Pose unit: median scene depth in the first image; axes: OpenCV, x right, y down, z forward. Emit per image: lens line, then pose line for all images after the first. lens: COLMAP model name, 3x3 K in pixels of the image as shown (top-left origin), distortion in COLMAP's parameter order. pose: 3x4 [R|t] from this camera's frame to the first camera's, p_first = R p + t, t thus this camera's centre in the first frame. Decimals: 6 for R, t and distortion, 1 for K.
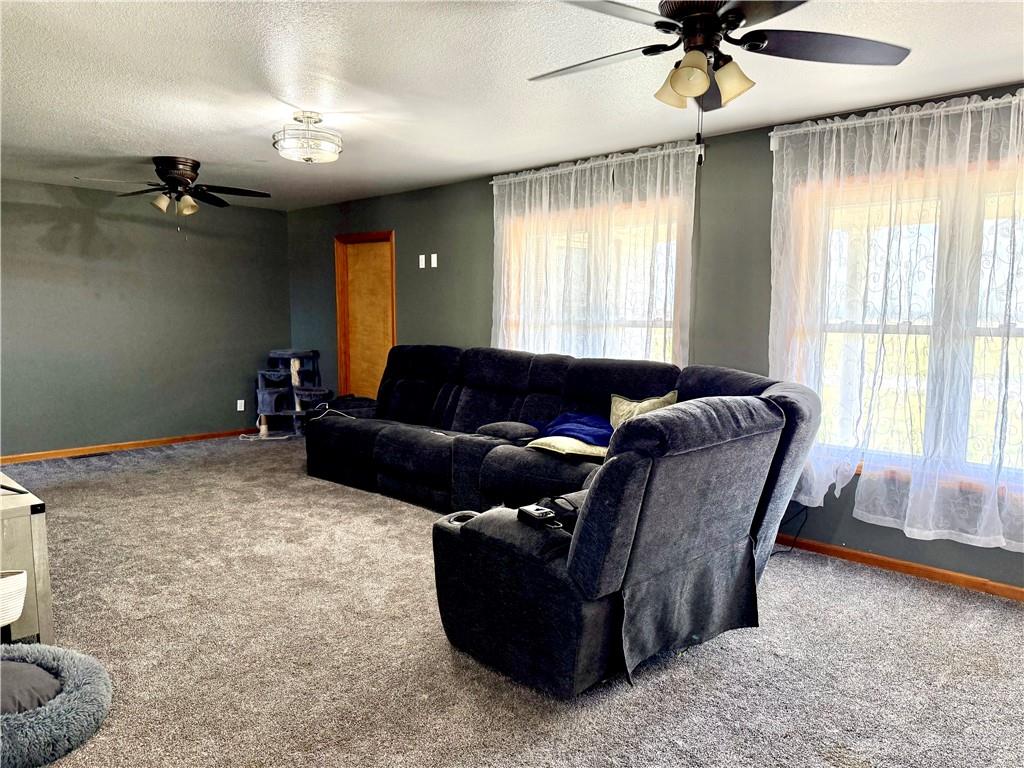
lens RADIAL K [[724.2, 0, 512.0], [0, 724.2, 384.0], [0, 0, 1]] dist [0.045003, -0.061423]
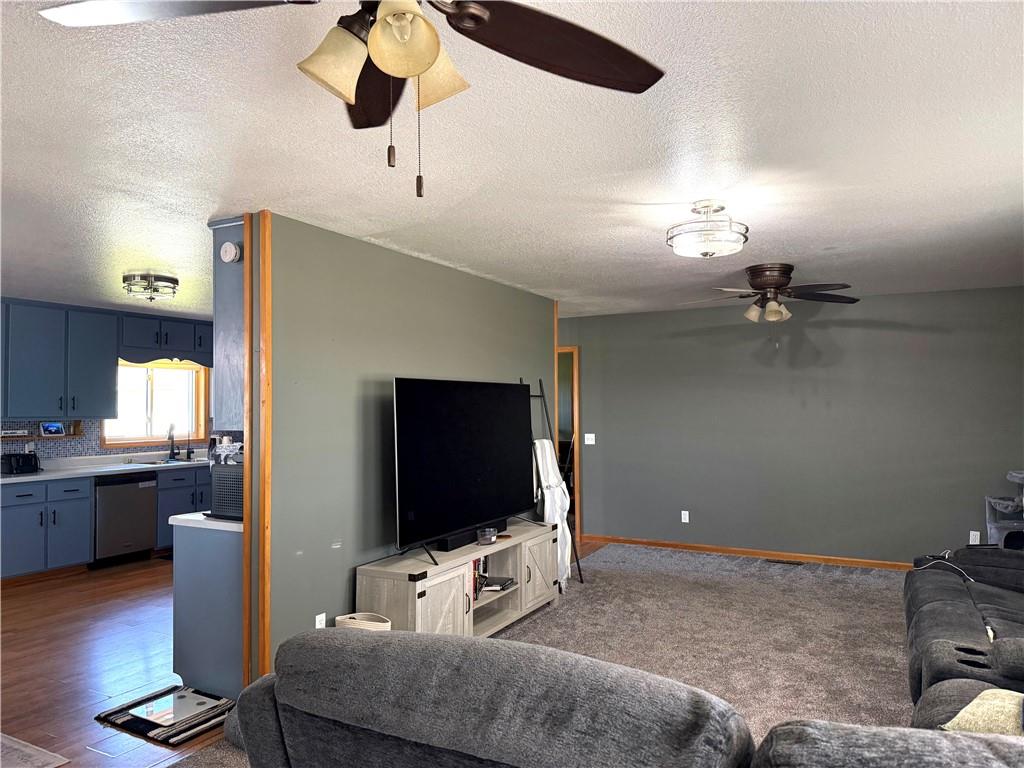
lens RADIAL K [[724.2, 0, 512.0], [0, 724.2, 384.0], [0, 0, 1]] dist [0.045003, -0.061423]
pose [[0.287548, -0.034561, -0.957142, 0.379697], [-0.092562, 0.993668, -0.063688, -0.062425], [0.953283, 0.106908, 0.282529, 0.440788]]
